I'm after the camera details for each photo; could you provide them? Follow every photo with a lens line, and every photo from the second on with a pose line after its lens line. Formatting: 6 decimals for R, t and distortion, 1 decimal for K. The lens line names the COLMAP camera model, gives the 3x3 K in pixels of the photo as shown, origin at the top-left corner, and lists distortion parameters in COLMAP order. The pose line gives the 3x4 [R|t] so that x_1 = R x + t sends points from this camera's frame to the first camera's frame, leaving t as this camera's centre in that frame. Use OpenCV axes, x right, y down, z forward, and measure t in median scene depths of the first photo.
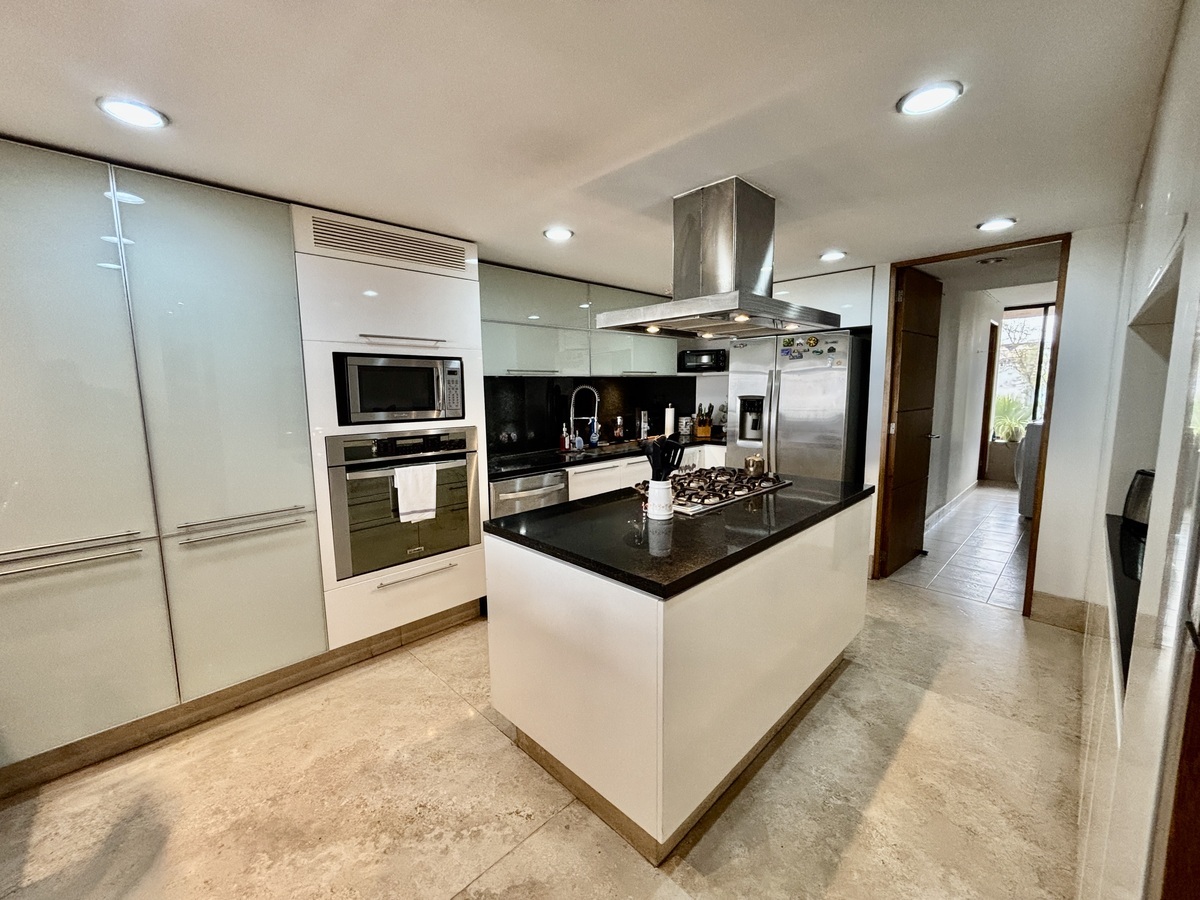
lens RADIAL K [[485.0, 0, 594.3], [0, 485.0, 448.0], [0, 0, 1]] dist [0.003204, -0.001532]
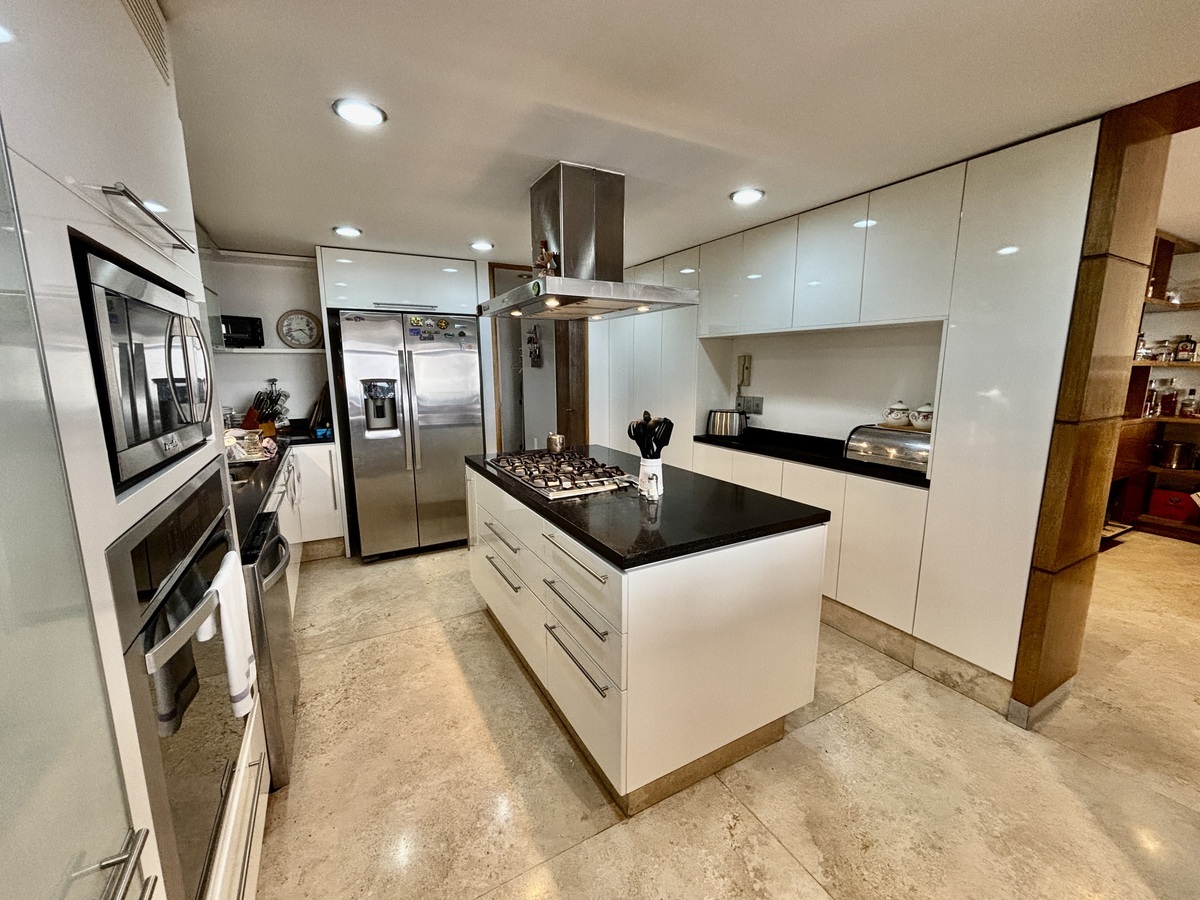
lens RADIAL K [[485.0, 0, 595.5], [0, 485.0, 448.3], [0, 0, 1]] dist [0.003204, -0.001532]
pose [[0.269215, -0.149657, 0.951381, -0.475181], [0.117016, 0.985617, 0.121930, -0.051274], [-0.955945, 0.078501, 0.282855, 0.439525]]
